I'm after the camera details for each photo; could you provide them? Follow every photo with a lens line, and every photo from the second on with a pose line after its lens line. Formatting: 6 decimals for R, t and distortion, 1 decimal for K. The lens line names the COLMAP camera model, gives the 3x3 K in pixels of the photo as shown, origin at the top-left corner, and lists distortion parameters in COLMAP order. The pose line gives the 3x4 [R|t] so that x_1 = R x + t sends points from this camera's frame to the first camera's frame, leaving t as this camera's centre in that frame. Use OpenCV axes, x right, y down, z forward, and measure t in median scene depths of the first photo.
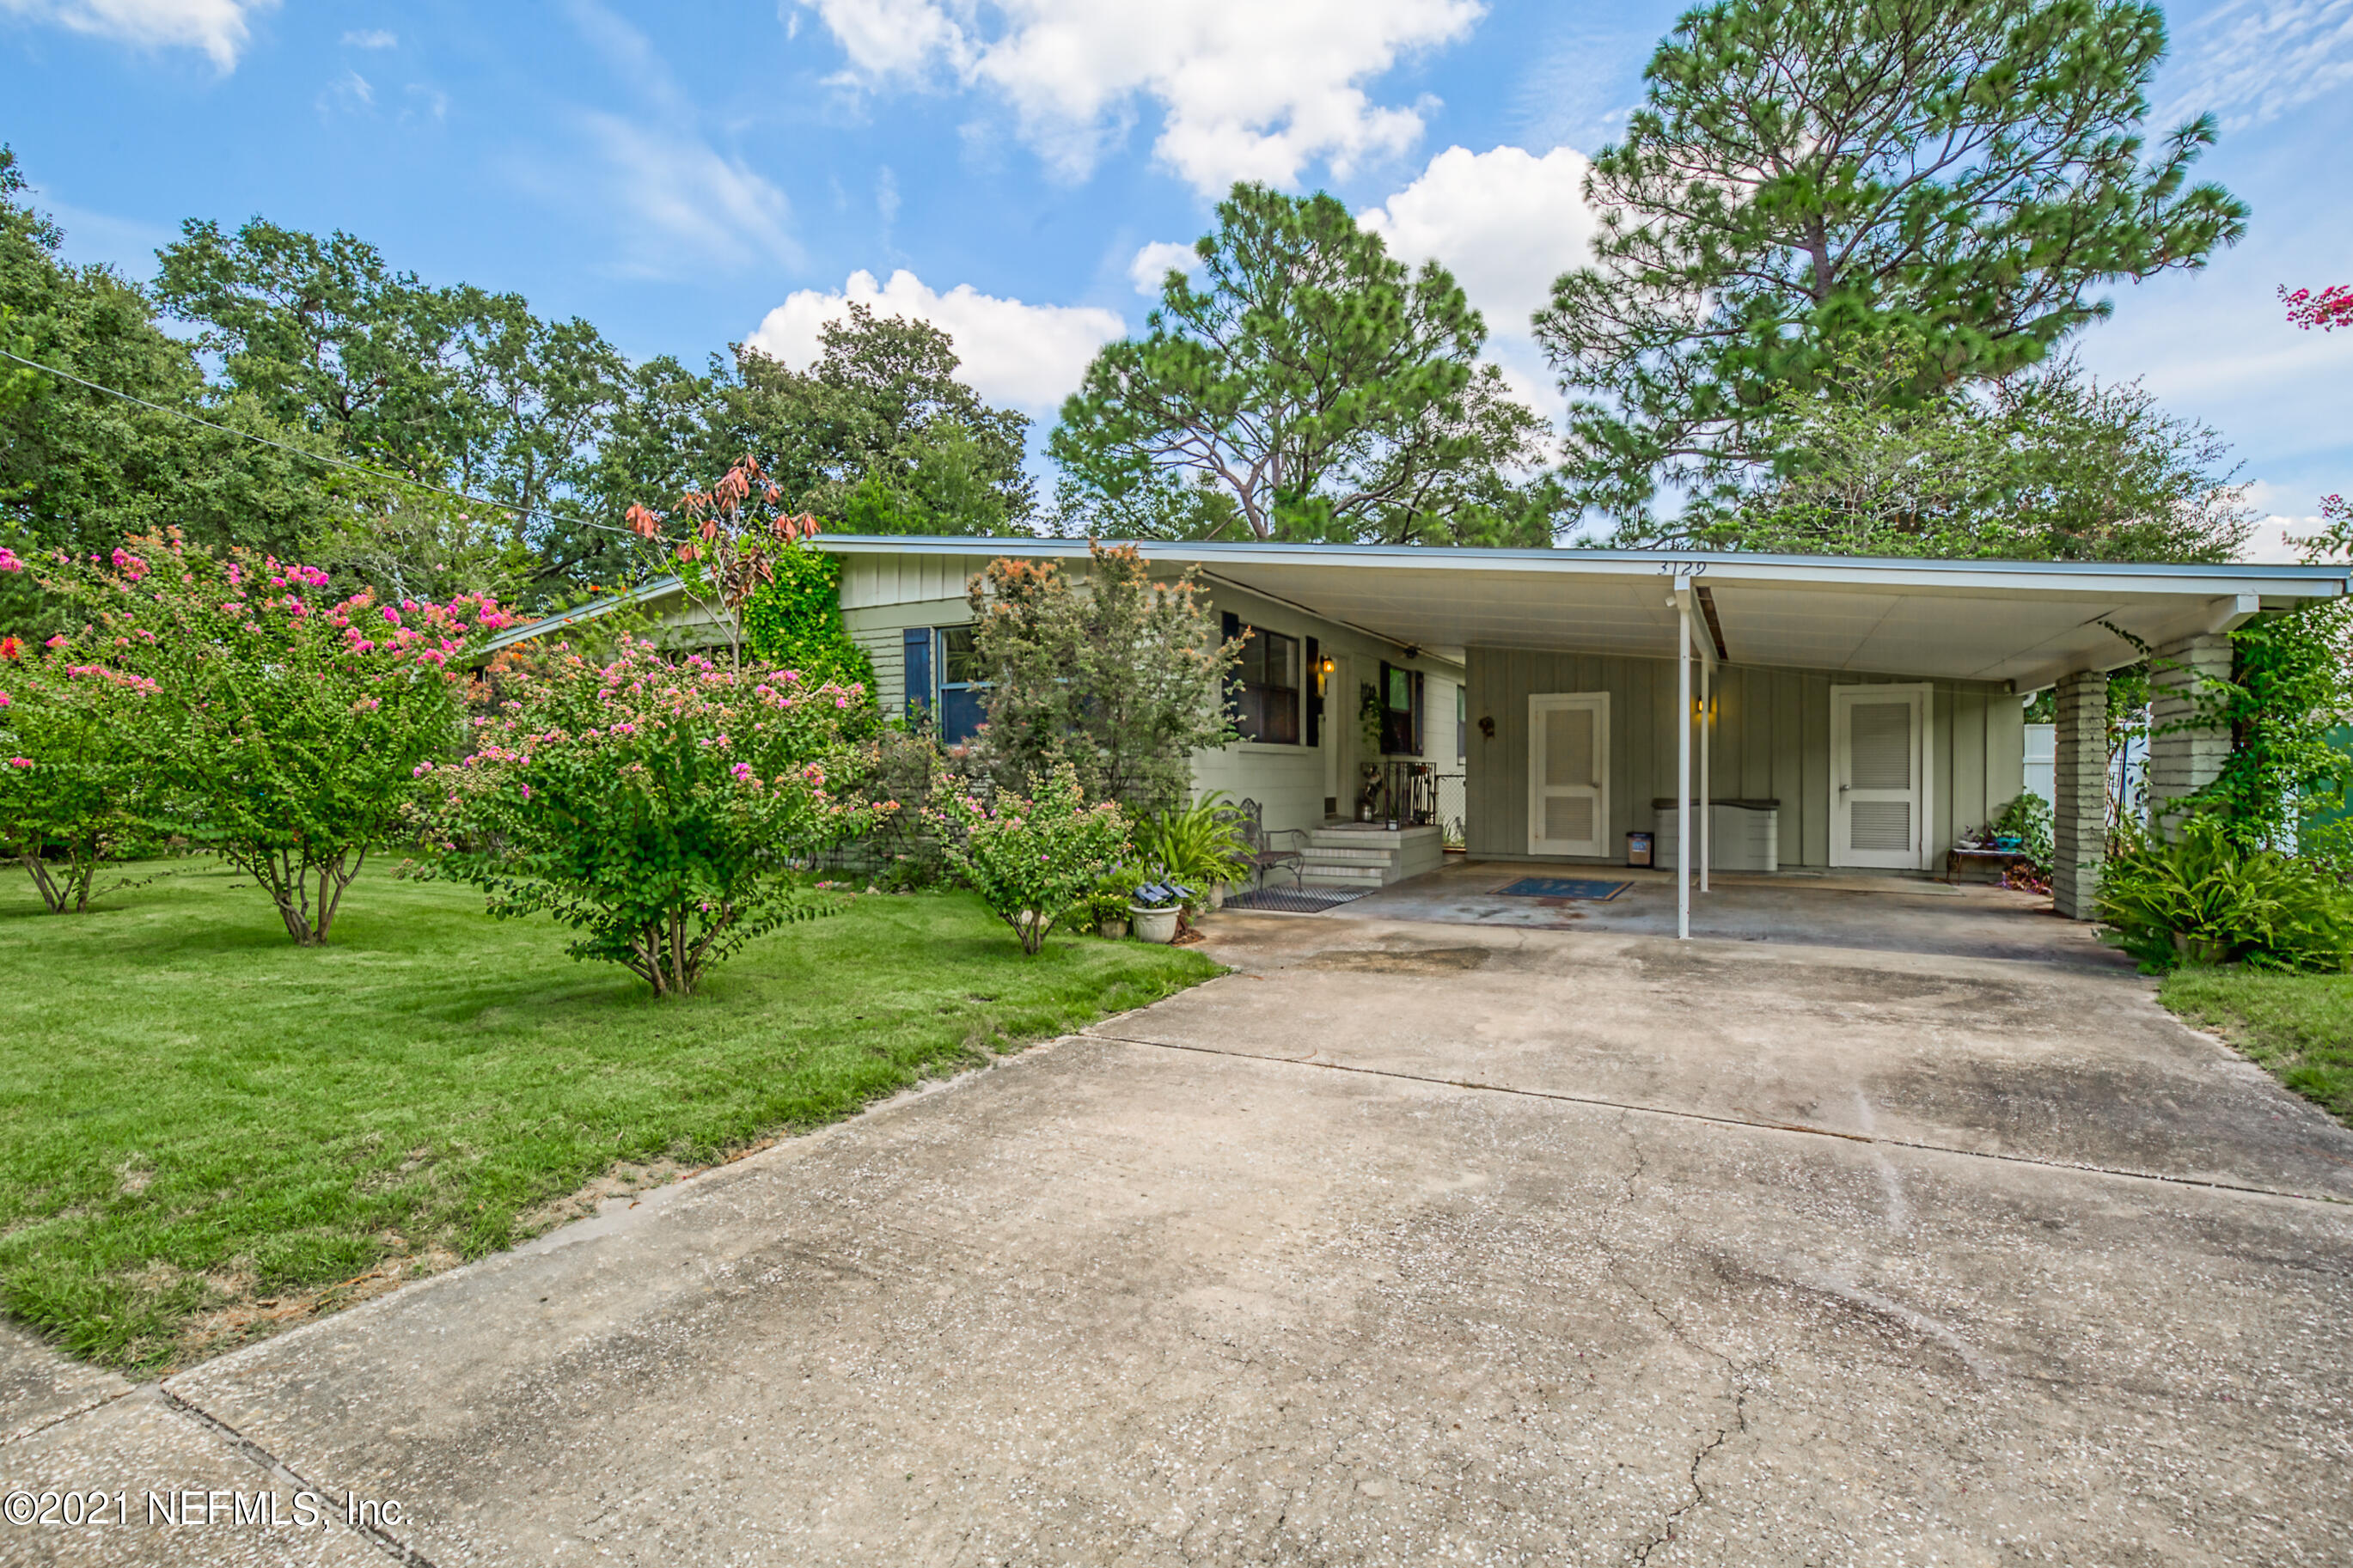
lens RADIAL K [[1060.8, 0, 1193.3], [0, 1060.8, 781.5], [0, 0, 1]] dist [-0.019163, 0.006810]
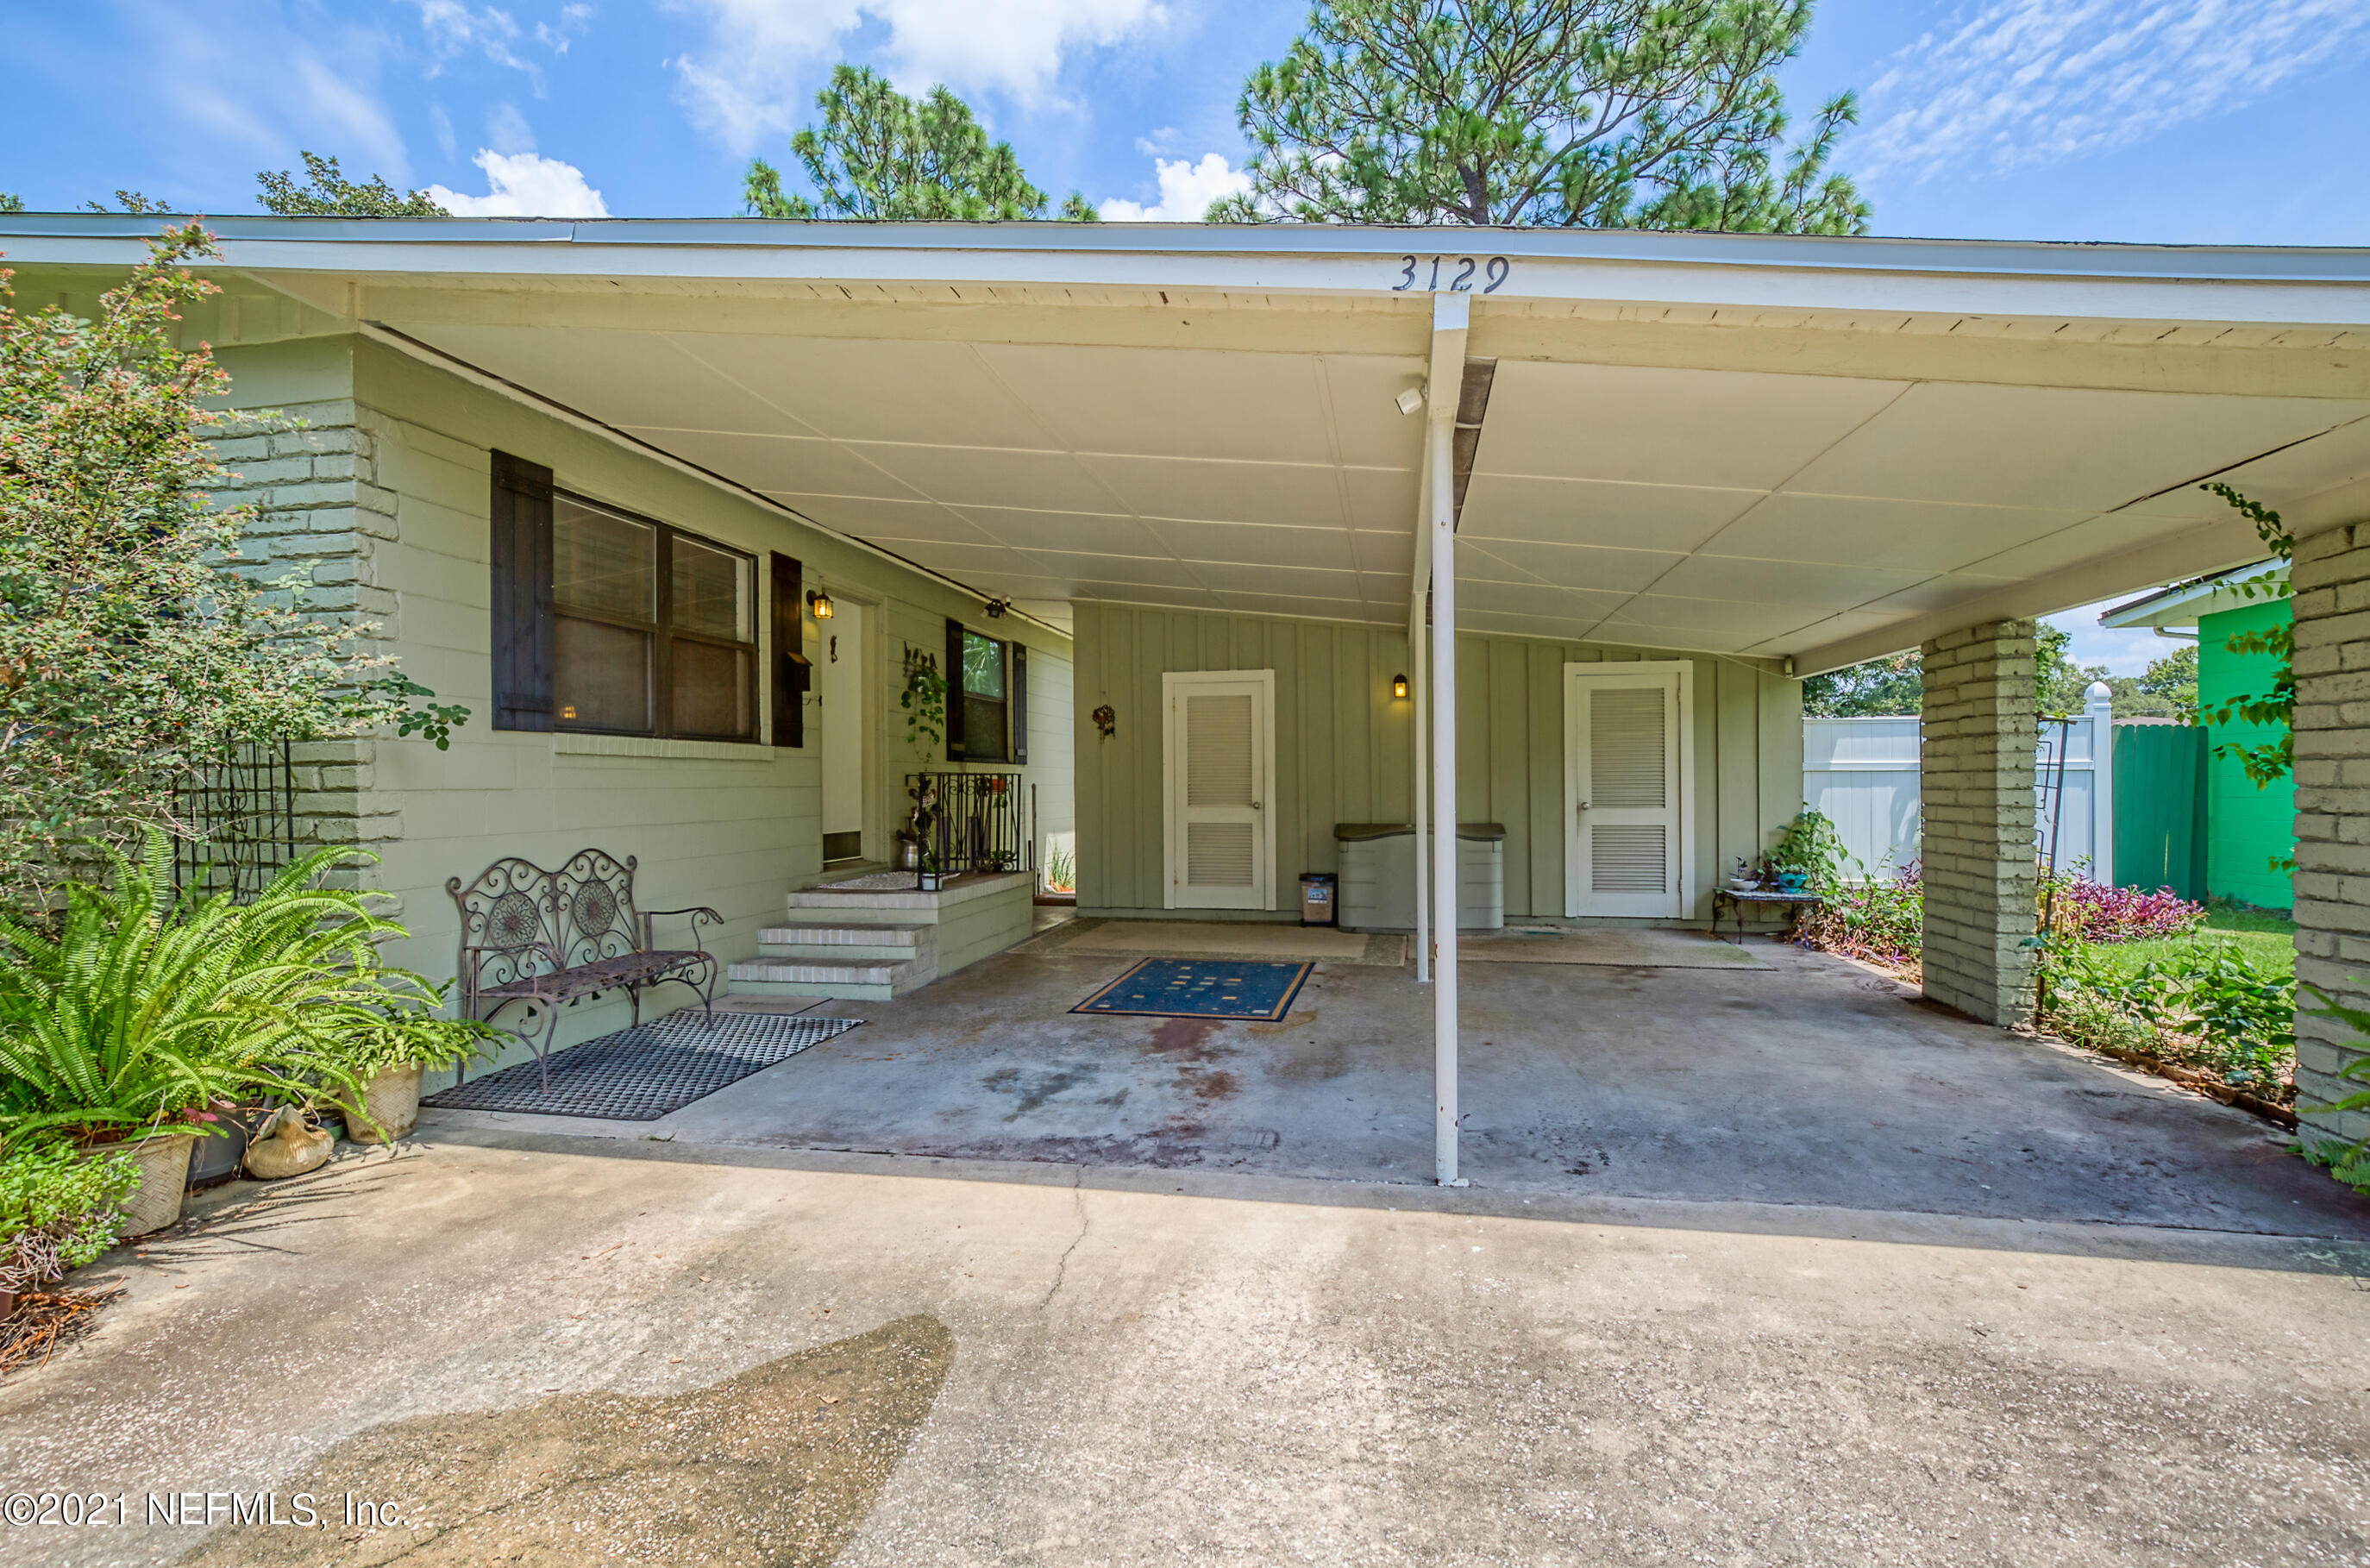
lens RADIAL K [[1060.0, 0, 1210.5], [0, 1060.0, 784.5], [0, 0, 1]] dist [-0.031461, 0.020047]
pose [[0.950084, -0.008193, 0.311885, 0.097713], [0.010465, 0.999929, -0.005611, -0.004702], [-0.311817, 0.008595, 0.950103, 0.252796]]
